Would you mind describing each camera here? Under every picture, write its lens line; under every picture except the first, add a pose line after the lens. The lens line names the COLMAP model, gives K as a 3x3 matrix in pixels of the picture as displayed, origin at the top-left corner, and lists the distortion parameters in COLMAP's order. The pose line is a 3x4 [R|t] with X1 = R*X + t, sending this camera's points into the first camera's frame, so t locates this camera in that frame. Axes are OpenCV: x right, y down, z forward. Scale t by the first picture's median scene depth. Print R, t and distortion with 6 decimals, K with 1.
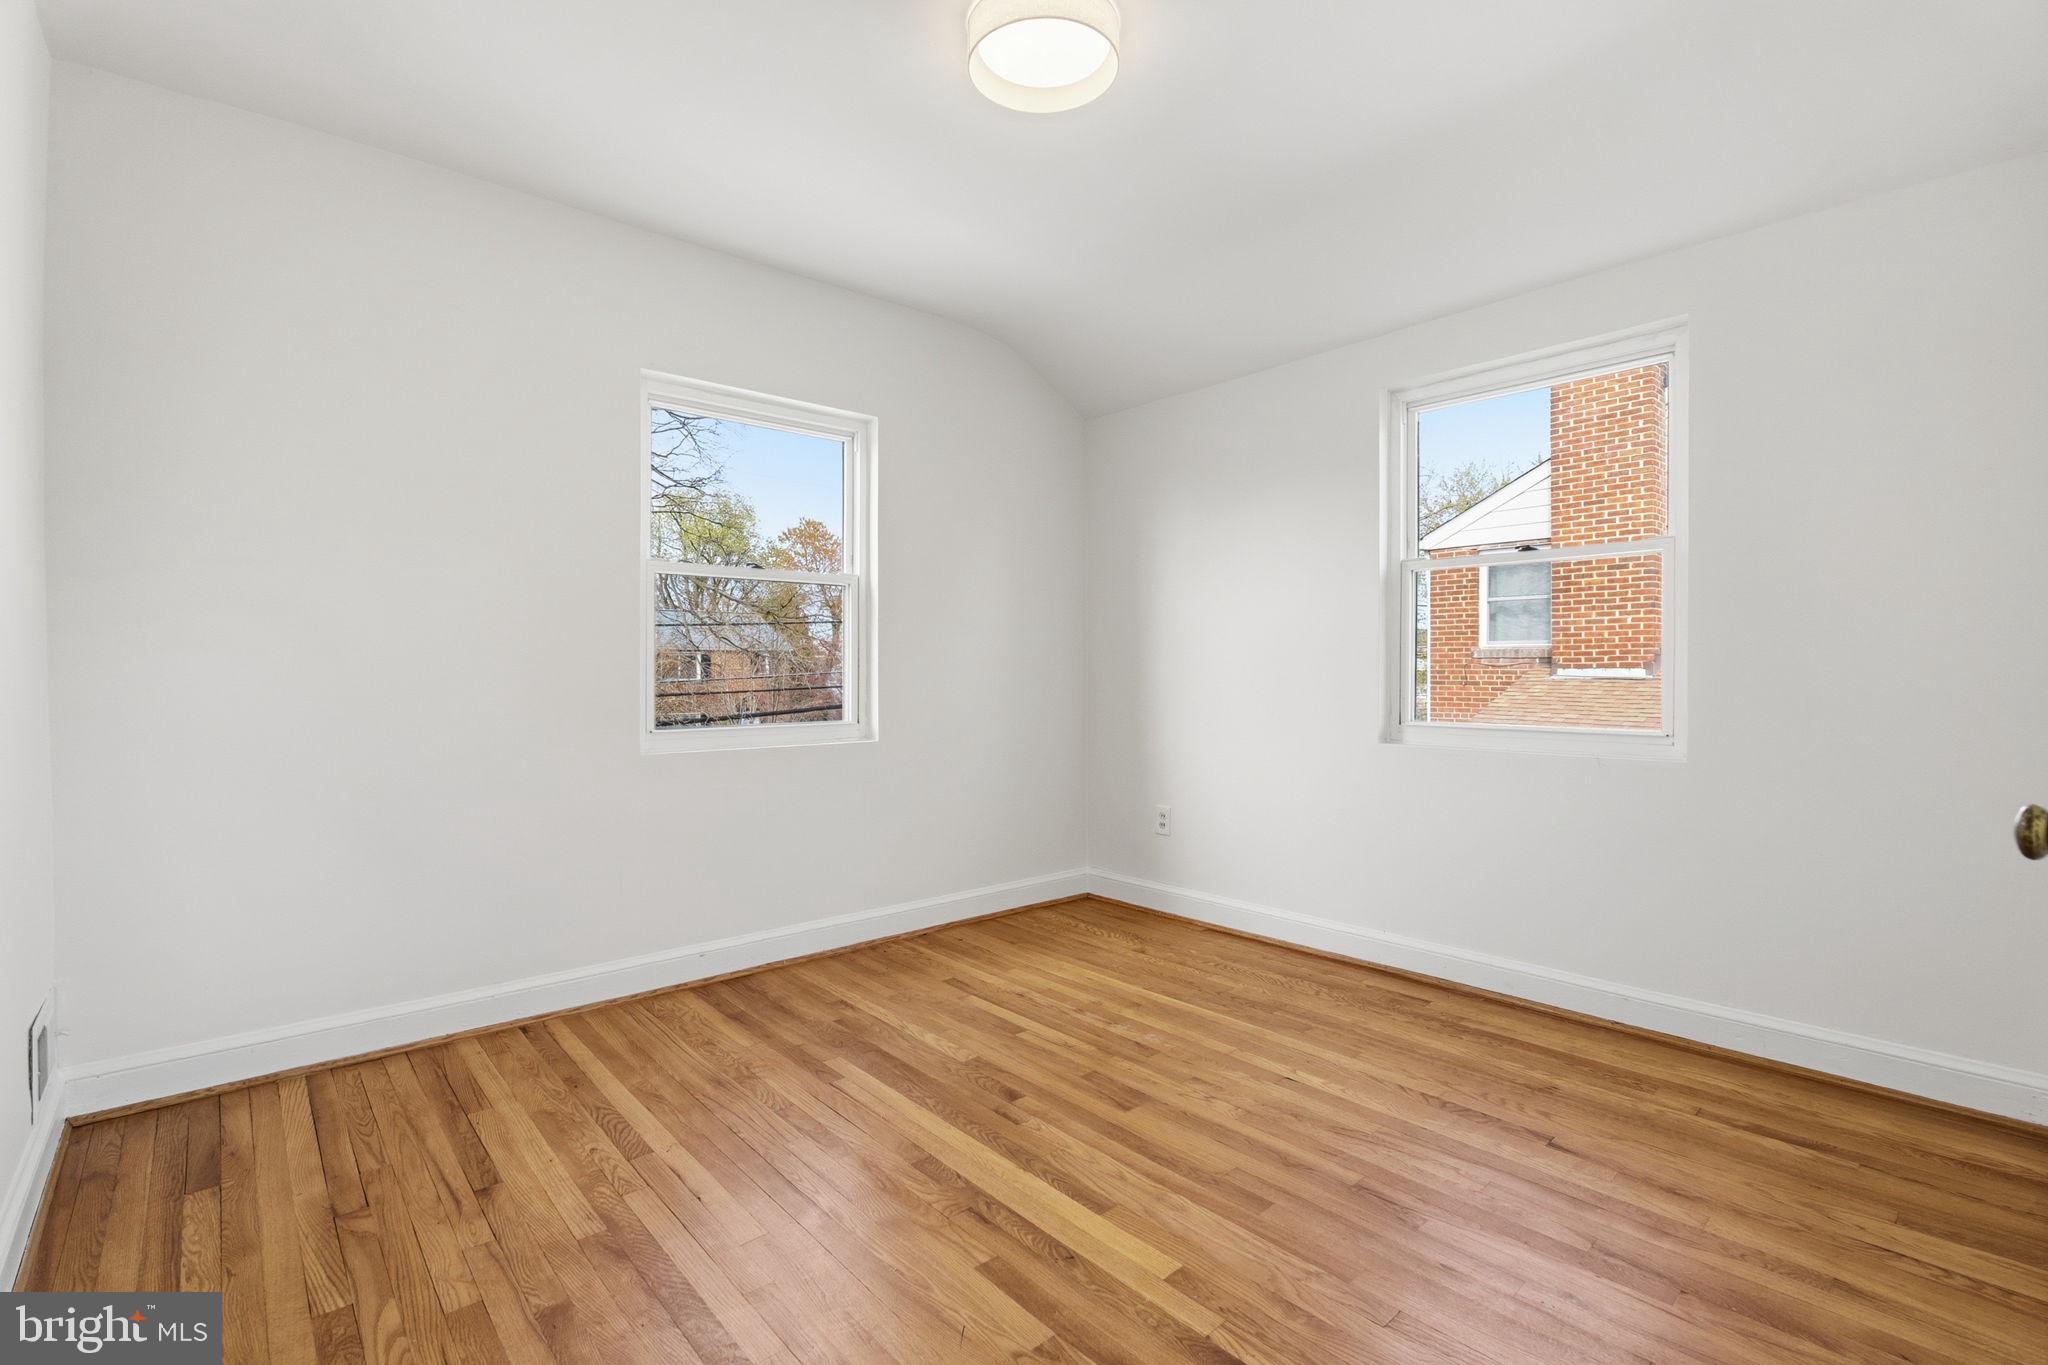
lens RADIAL K [[926.0, 0, 1025.1], [0, 926.0, 683.9], [0, 0, 1]] dist [-0.006013, -0.000309]
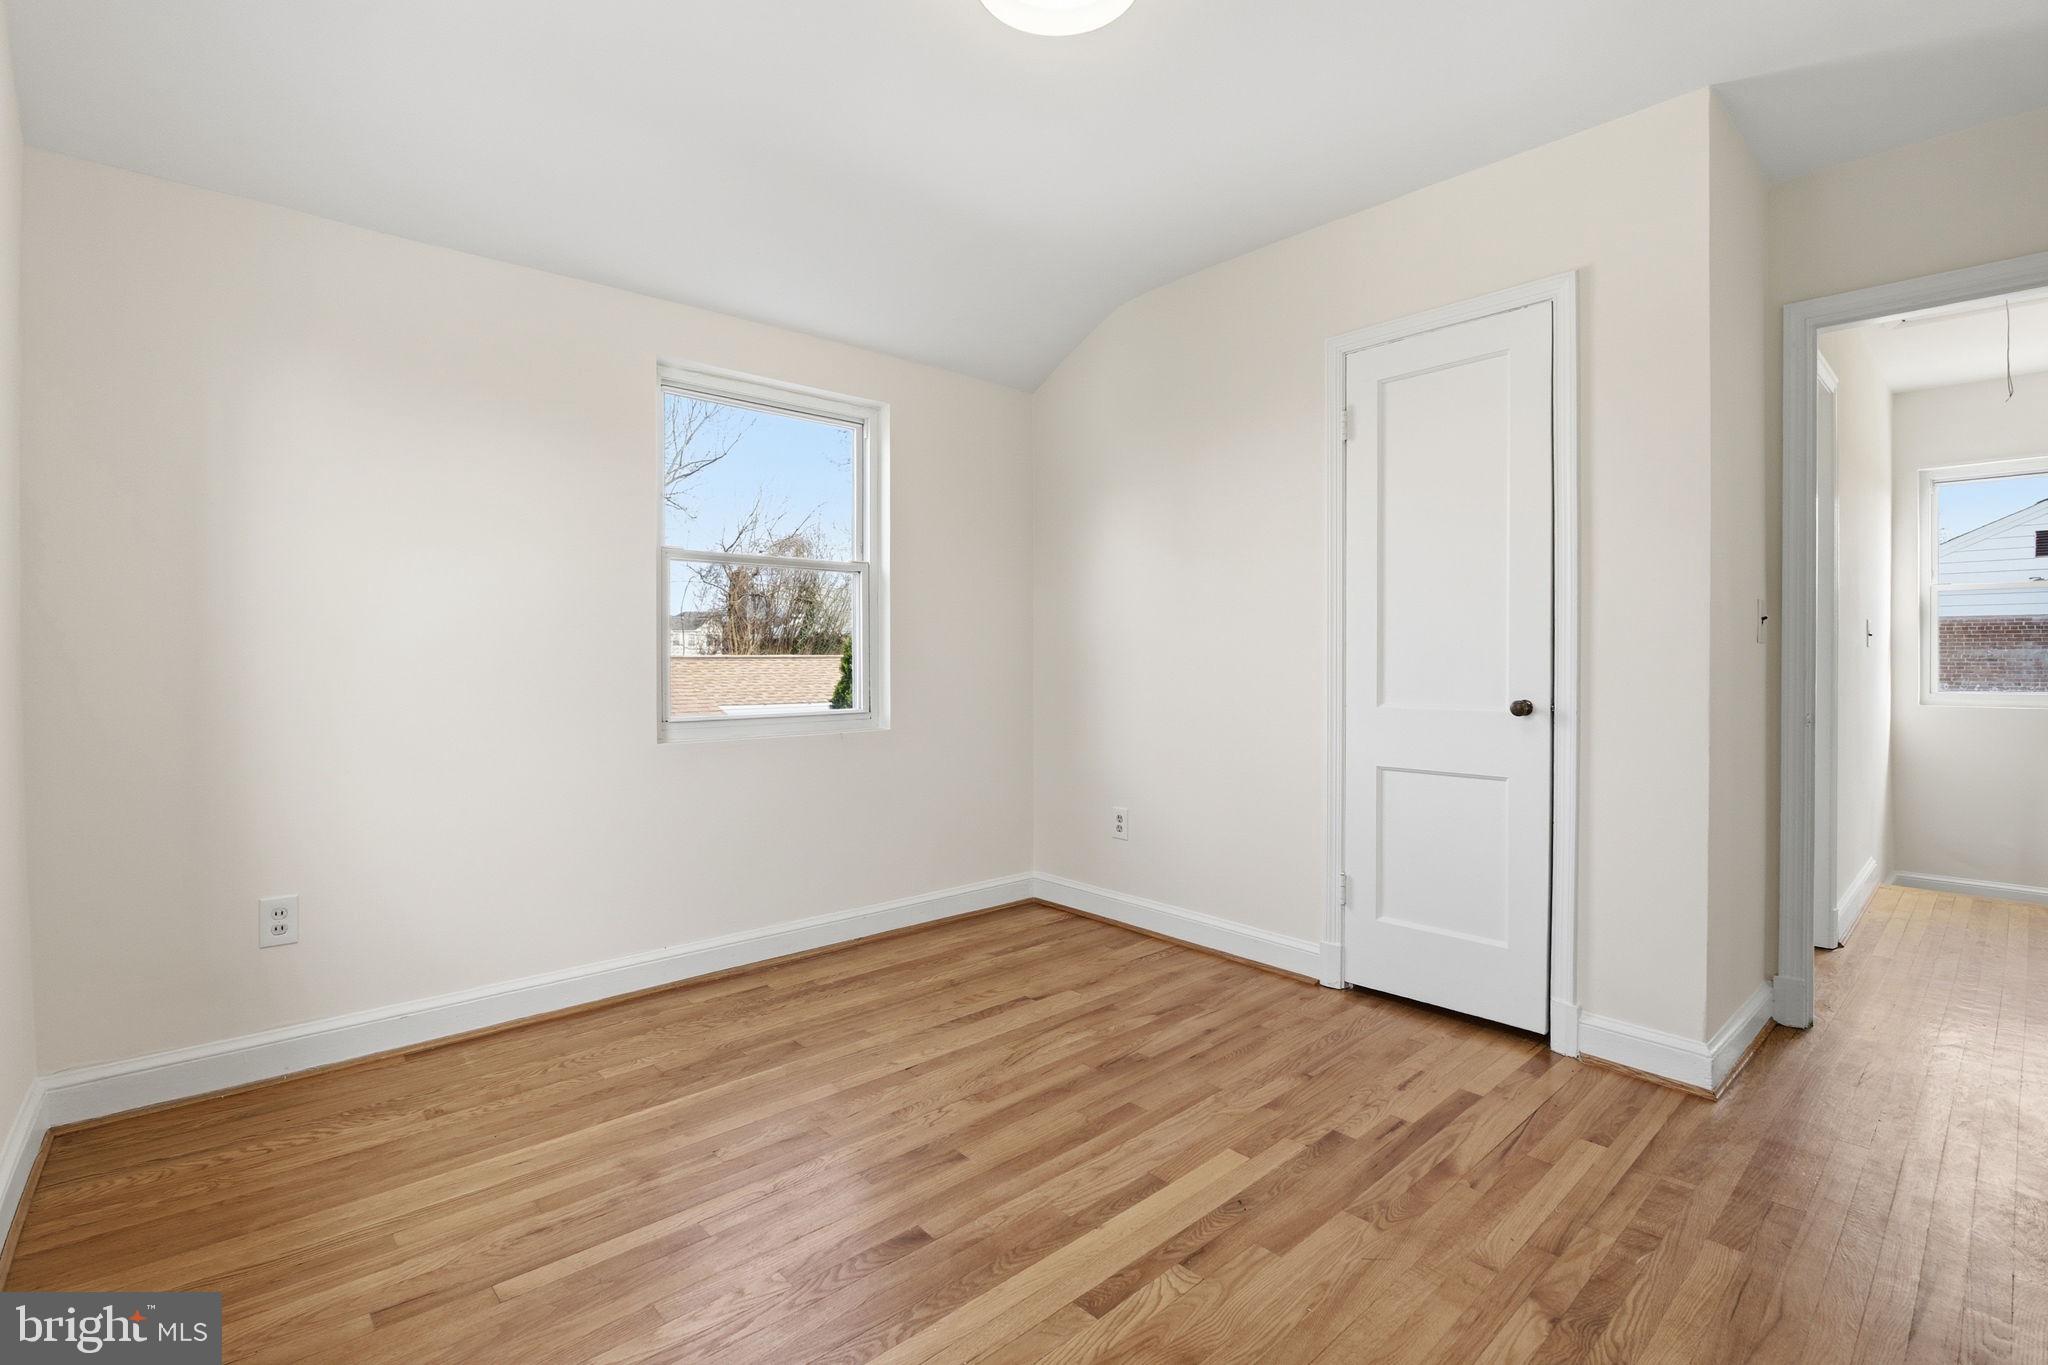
lens RADIAL K [[926.0, 0, 1022.5], [0, 926.0, 679.8], [0, 0, 1]] dist [-0.006013, -0.000309]
pose [[-0.002645, -0.021013, 0.999776, -0.633247], [0.016949, 0.999635, 0.021055, -0.015146], [-0.999853, 0.017000, -0.002288, 0.766898]]
